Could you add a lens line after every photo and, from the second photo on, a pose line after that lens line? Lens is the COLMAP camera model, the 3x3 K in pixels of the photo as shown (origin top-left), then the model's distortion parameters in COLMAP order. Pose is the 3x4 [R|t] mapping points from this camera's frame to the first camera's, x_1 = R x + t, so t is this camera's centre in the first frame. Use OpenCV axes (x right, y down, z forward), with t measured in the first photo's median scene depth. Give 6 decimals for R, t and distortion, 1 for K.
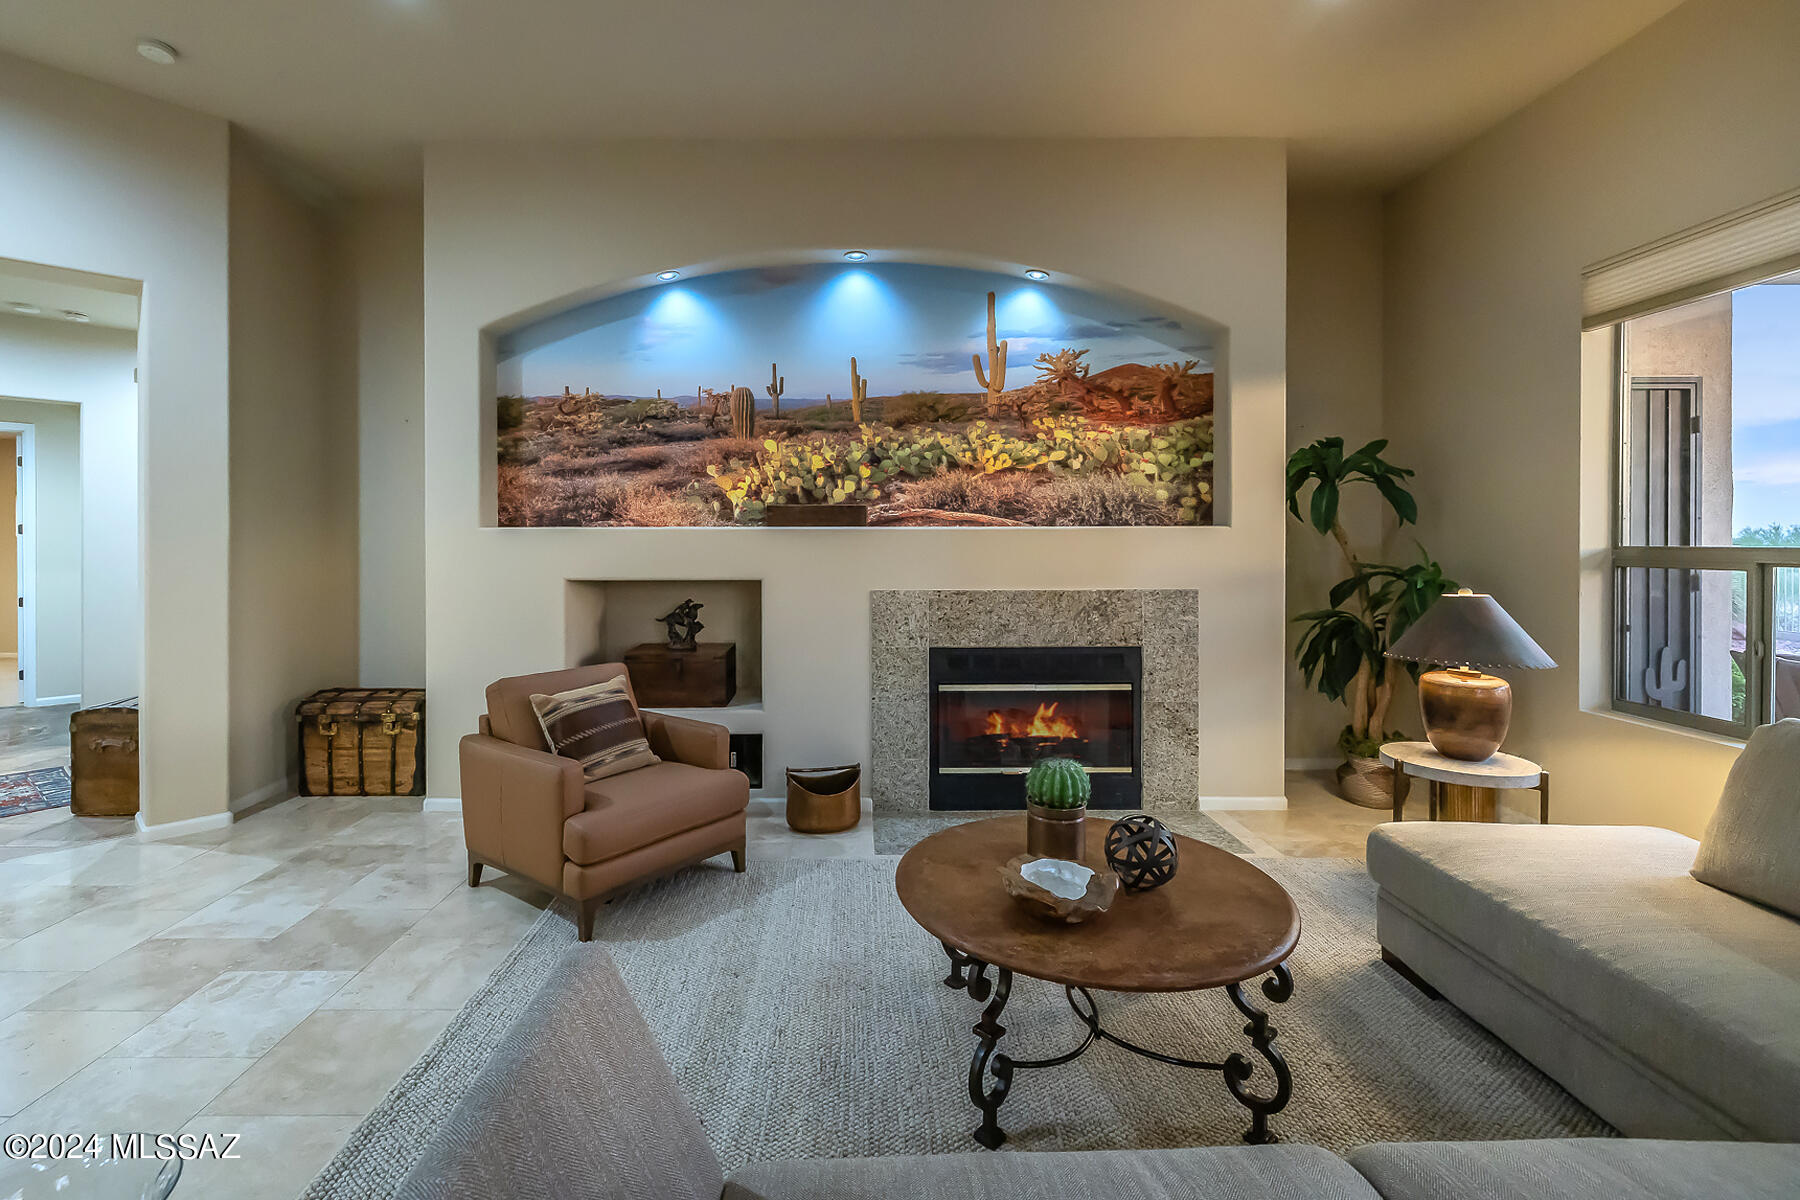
lens RADIAL K [[798.8, 0, 847.8], [0, 798.8, 542.7], [0, 0, 1]] dist [-0.001481, -0.000230]
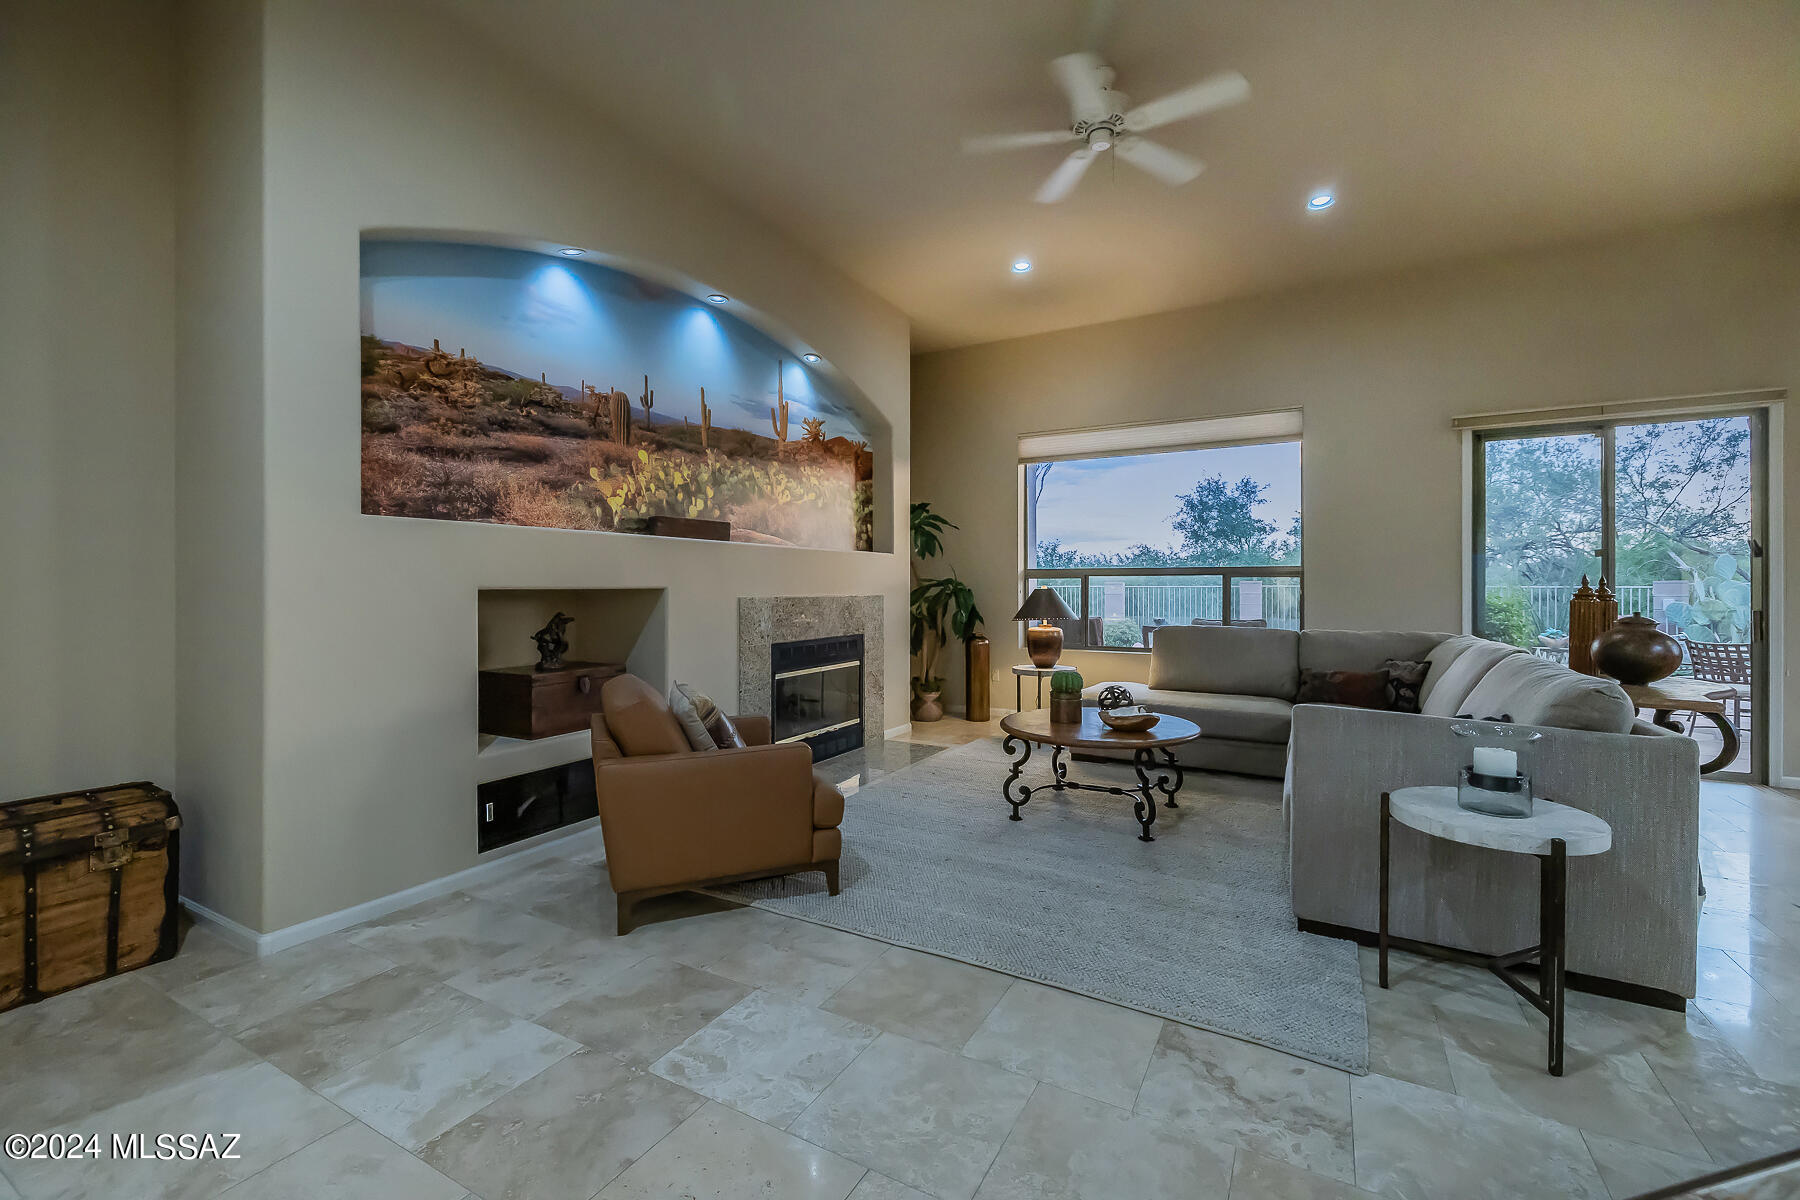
lens RADIAL K [[778.2, 0, 894.7], [0, 778.2, 576.1], [0, 0, 1]] dist [-0.000132, 0.000412]
pose [[0.479620, 0.013511, 0.877372, -0.806378], [-0.003138, 0.999901, -0.013683, 0.041509], [-0.877471, 0.003810, 0.479615, 0.257033]]
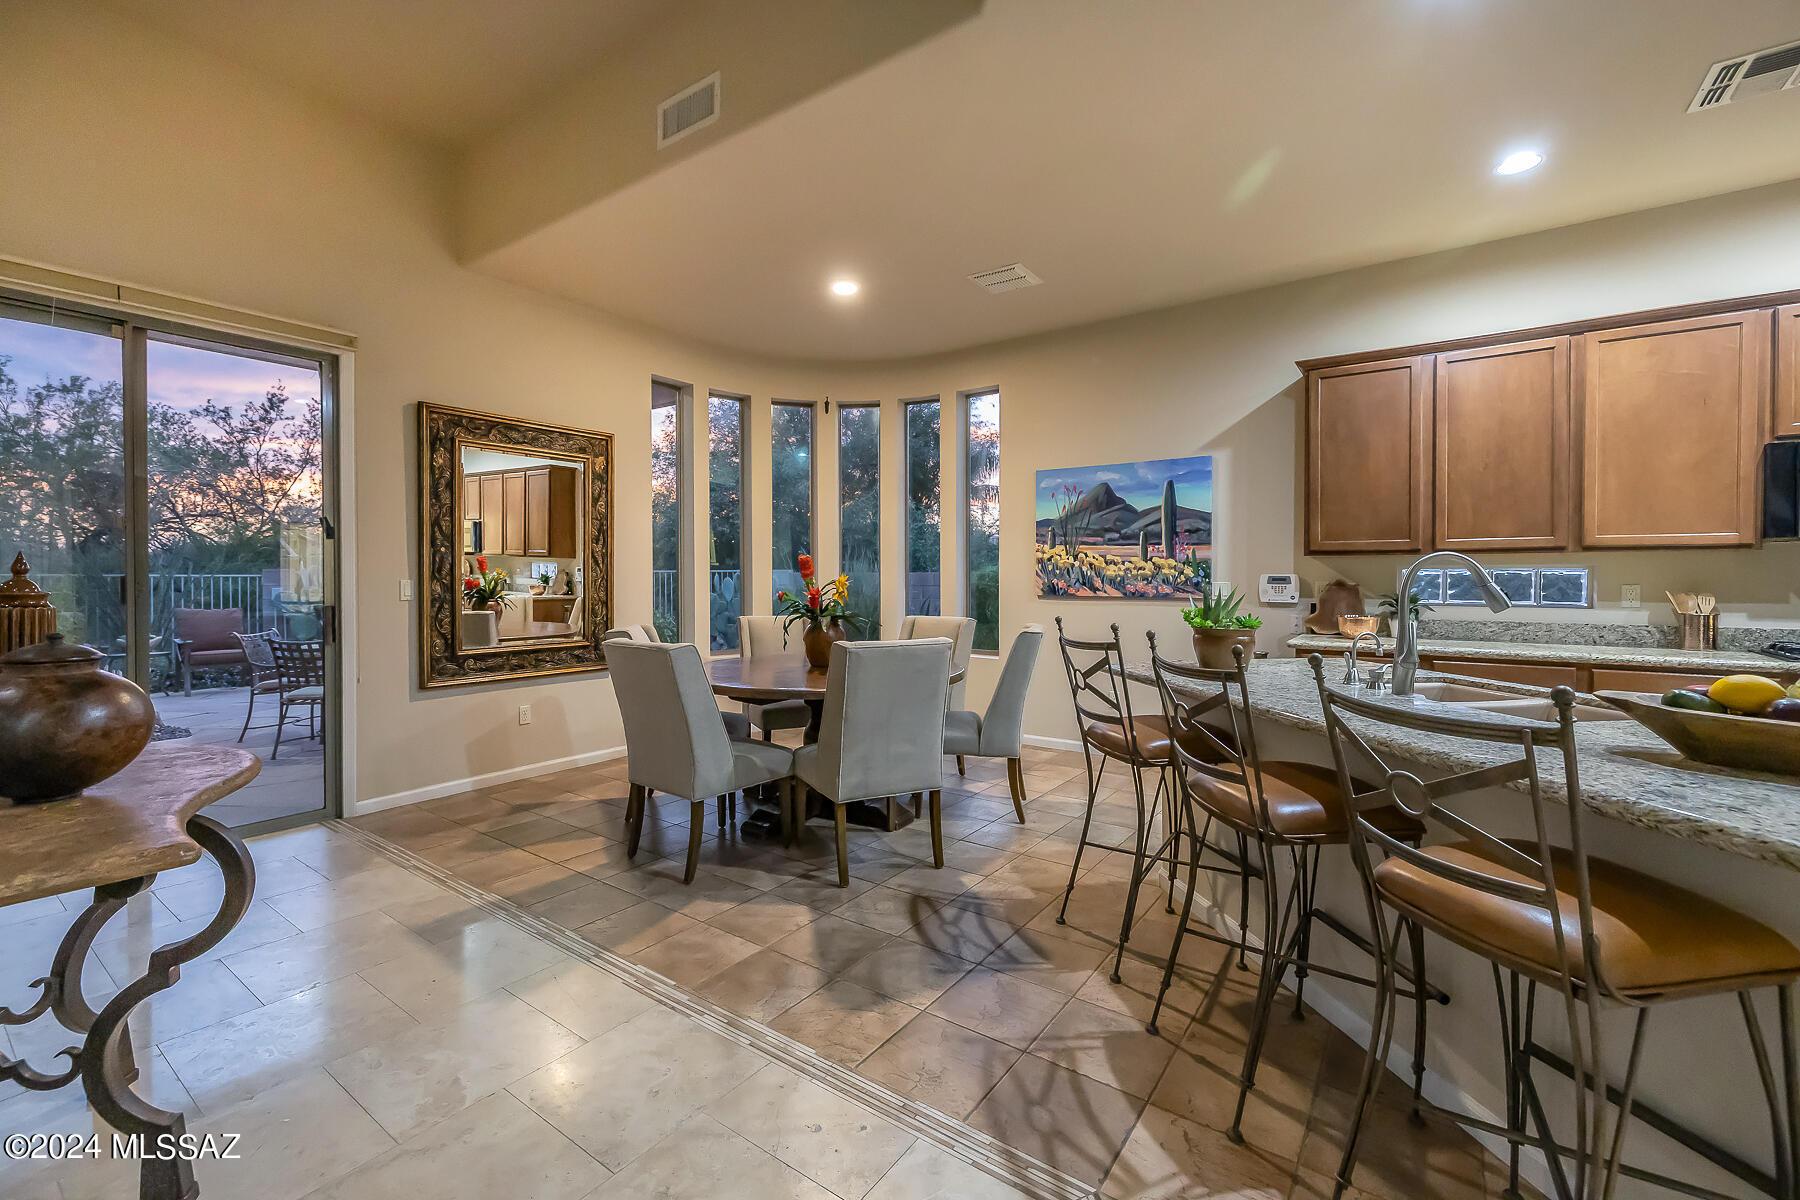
lens RADIAL K [[757.3, 0, 842.6], [0, 757.3, 581.8], [0, 0, 1]] dist [0.000425, 0.000015]
pose [[-0.783777, -0.001244, 0.621041, -0.250767], [0.005949, 0.999937, 0.009511, 0.040720], [-0.621013, 0.011149, -0.783721, 0.027753]]
